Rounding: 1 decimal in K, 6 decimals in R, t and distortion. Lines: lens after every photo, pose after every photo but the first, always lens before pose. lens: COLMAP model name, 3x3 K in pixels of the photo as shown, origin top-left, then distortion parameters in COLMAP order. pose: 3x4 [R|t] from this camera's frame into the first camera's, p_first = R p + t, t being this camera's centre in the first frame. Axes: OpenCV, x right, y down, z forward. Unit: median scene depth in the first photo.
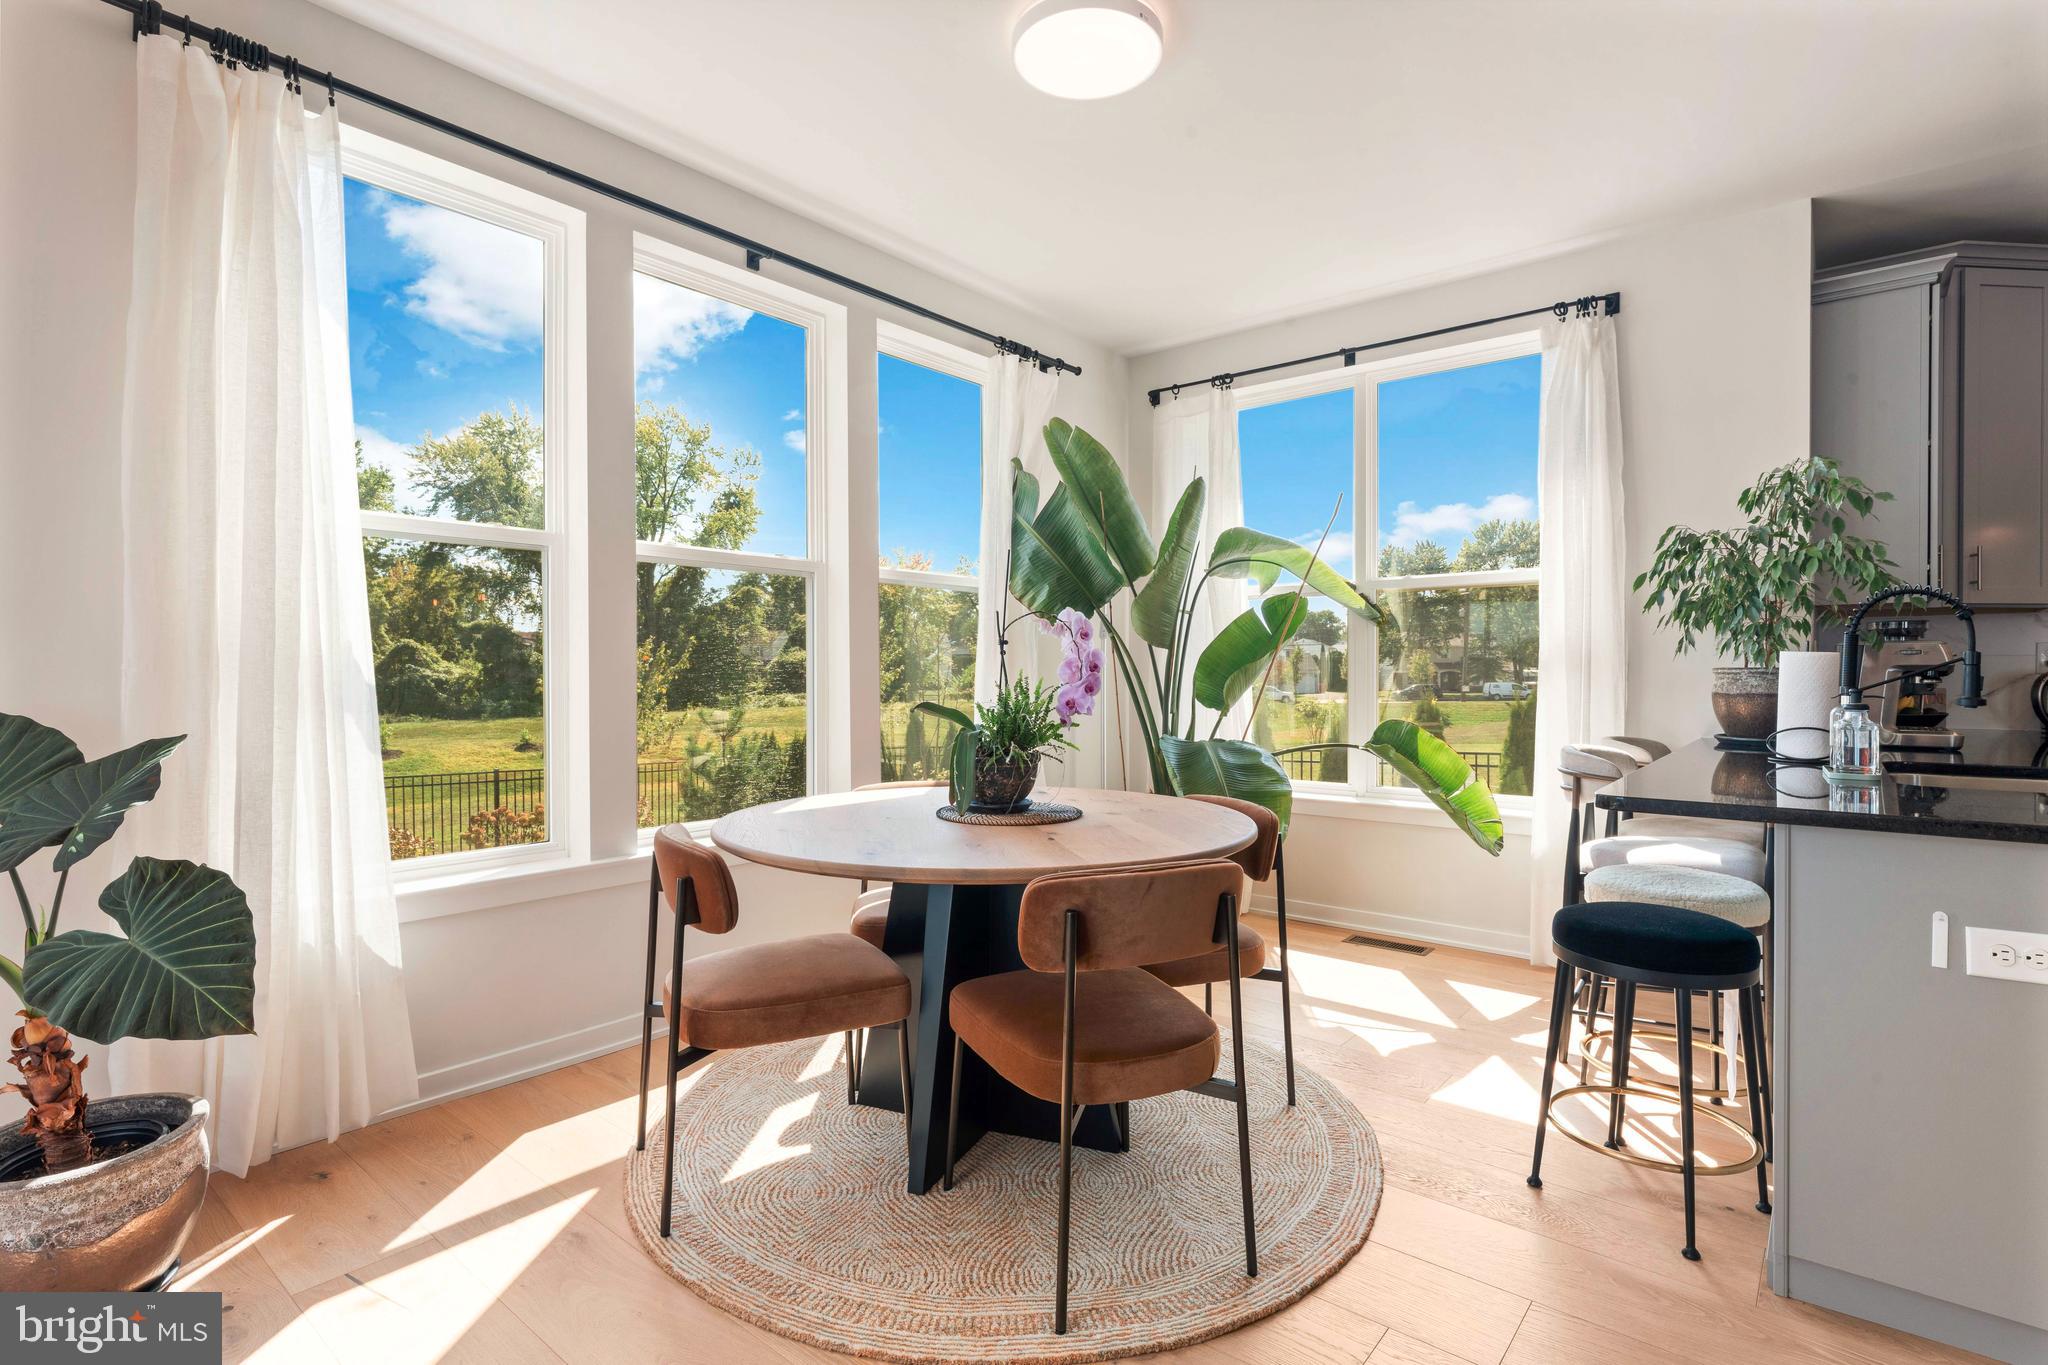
lens RADIAL K [[1000.2, 0, 1024.0], [0, 1000.2, 682.5], [0, 0, 1]] dist [0.001172, 0.000179]
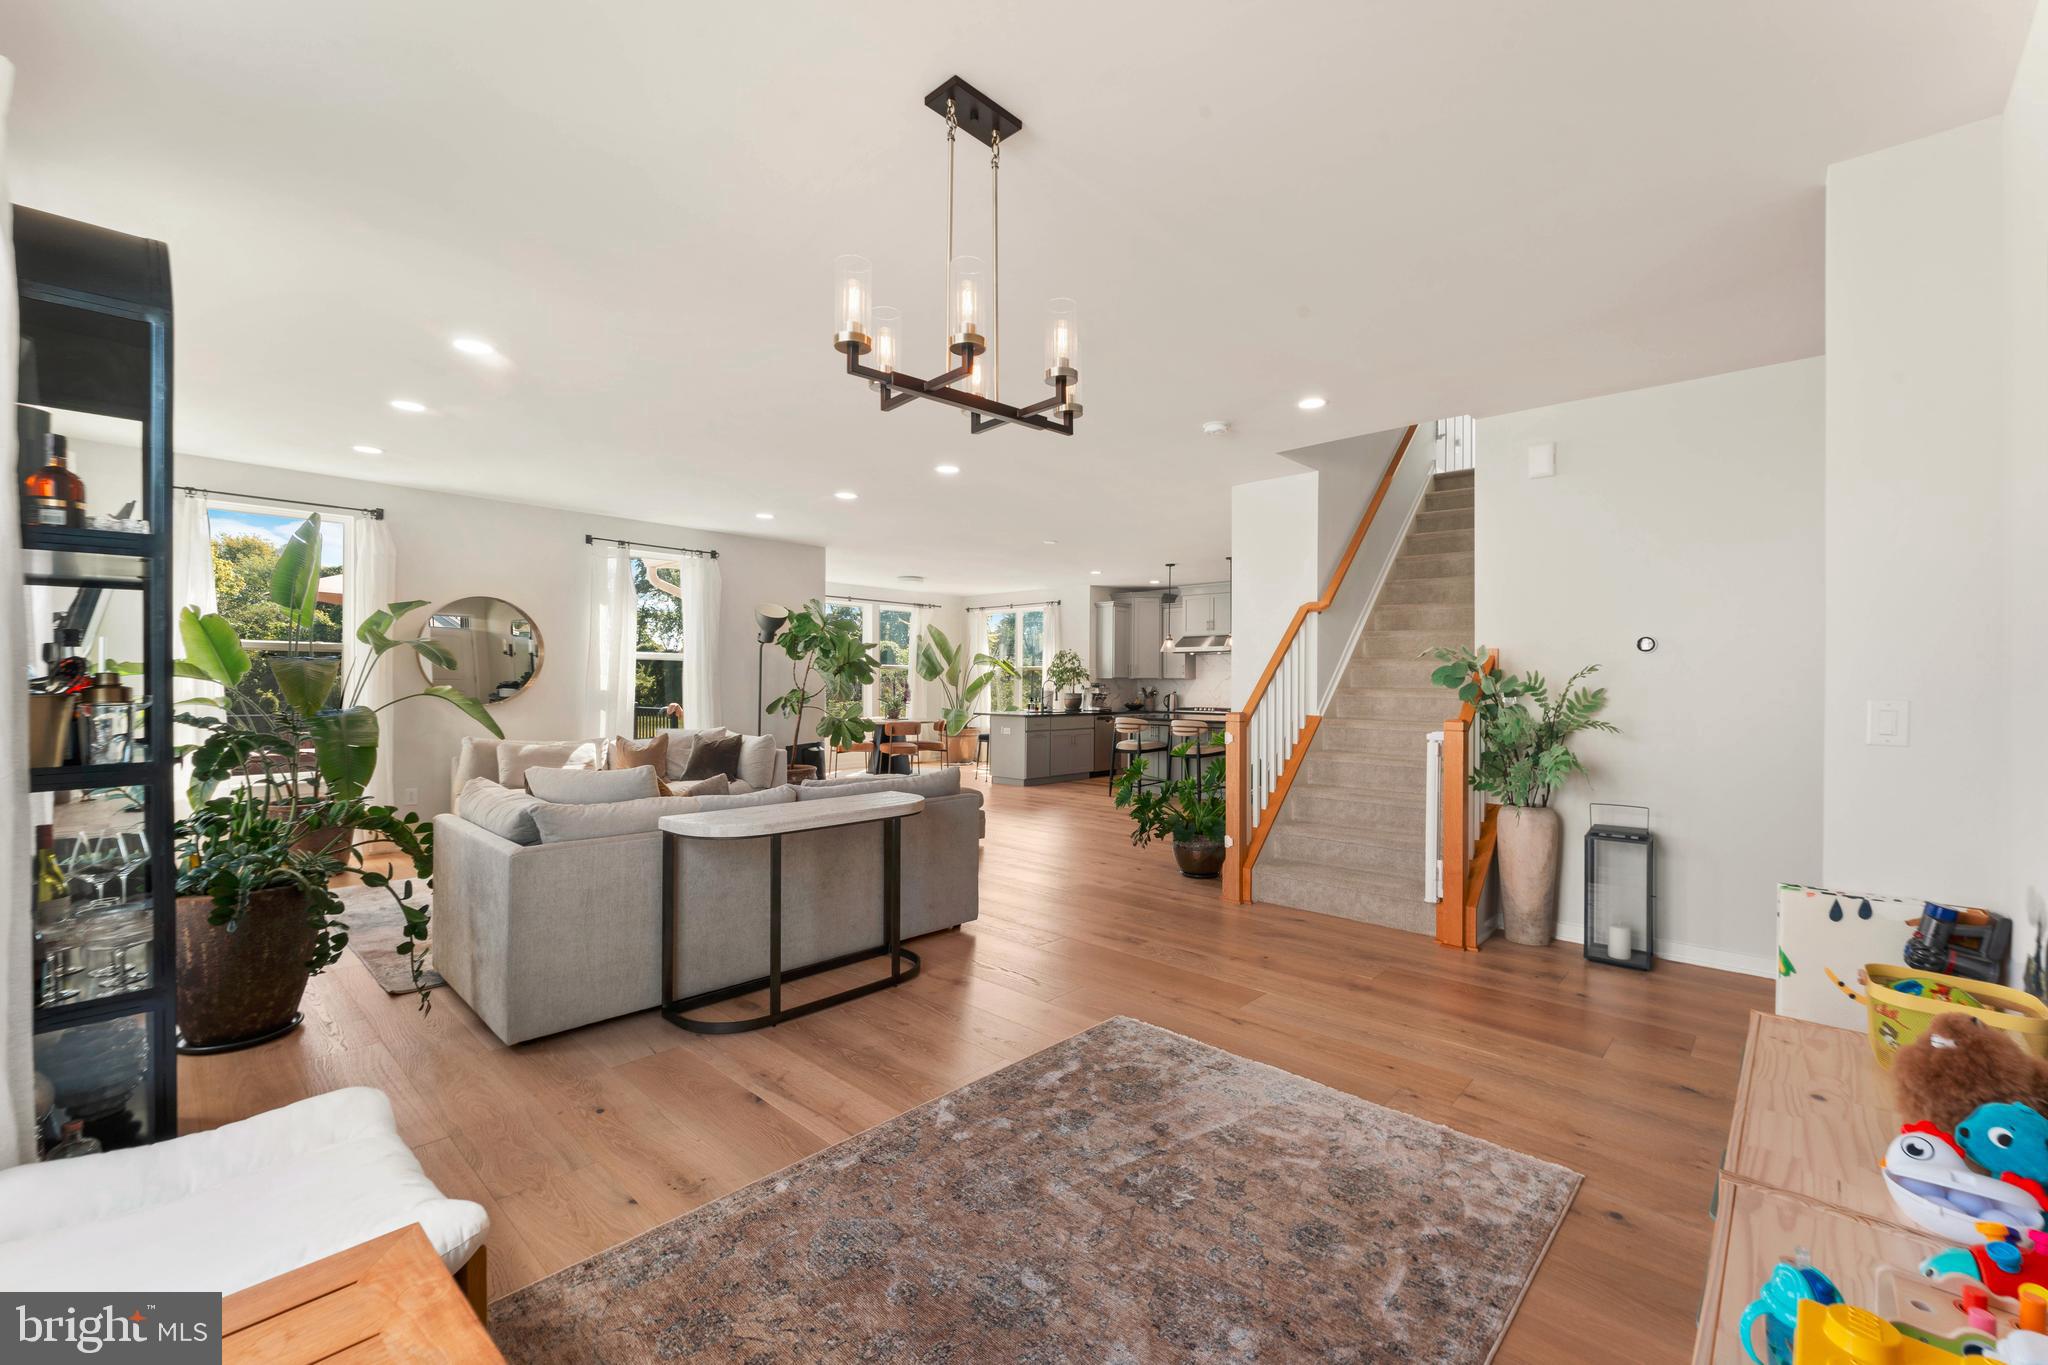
lens RADIAL K [[867.6, 0, 1024.0], [0, 867.6, 682.5], [0, 0, 1]] dist [-0.000358, 0.000031]
pose [[0.998716, 0.007654, -0.050085, 0.696317], [-0.008236, 0.999901, -0.011423, -0.017027], [0.049993, 0.011821, 0.998680, -2.804468]]
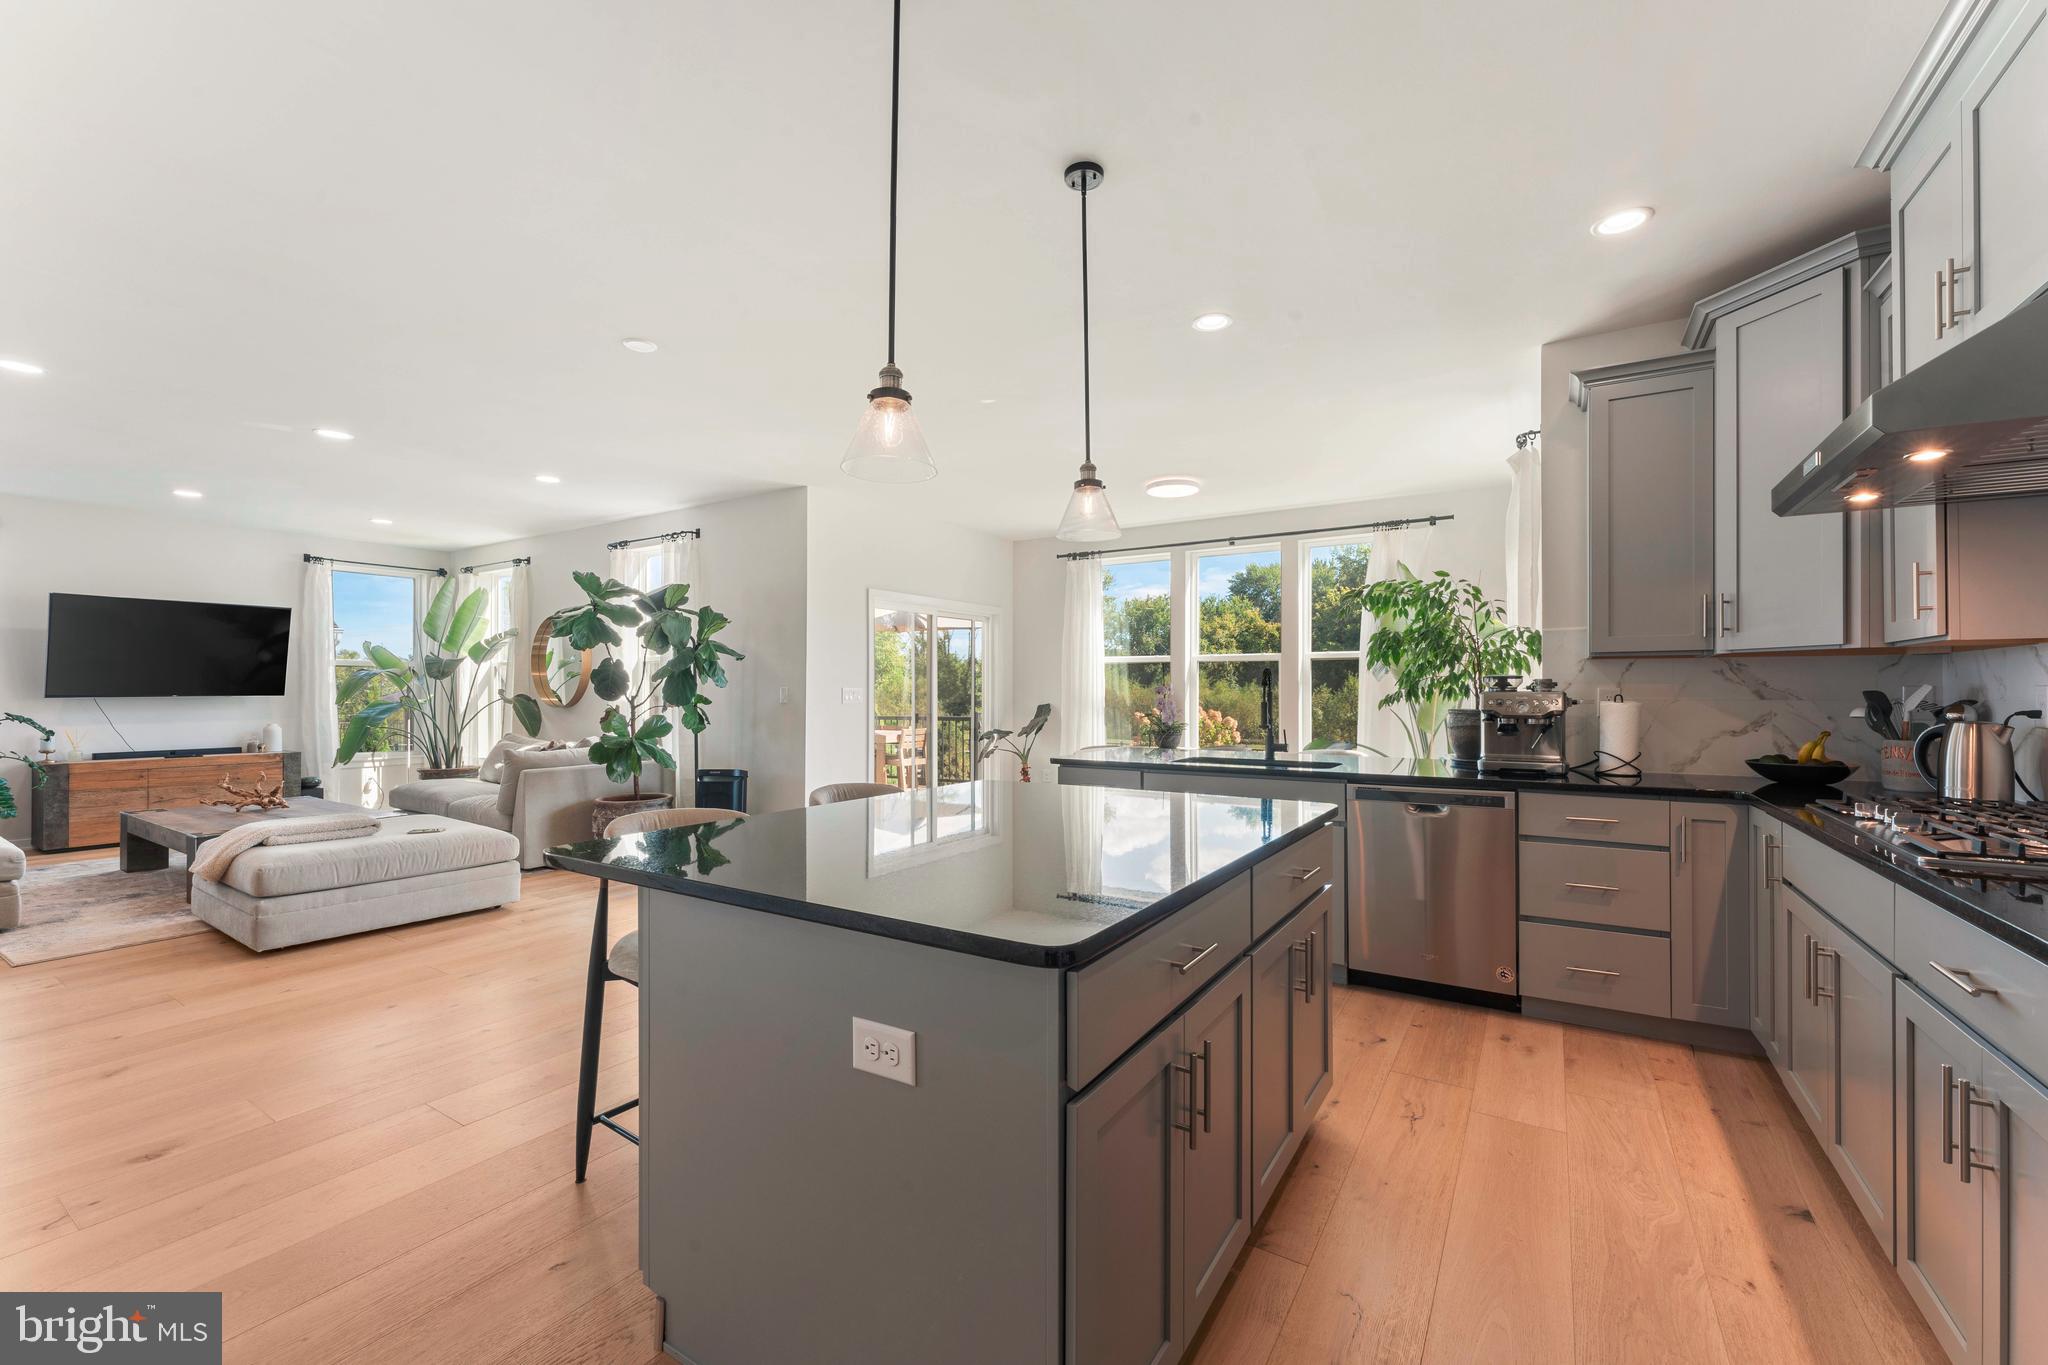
lens RADIAL K [[833.2, 0, 1029.3], [0, 833.2, 691.0], [0, 0, 1]] dist [0.000238, -0.000097]
pose [[0.123499, -0.001833, -0.992343, 1.779446], [-0.012083, 0.999921, -0.003351, -0.029089], [0.992271, 0.012404, 0.123467, 0.219561]]
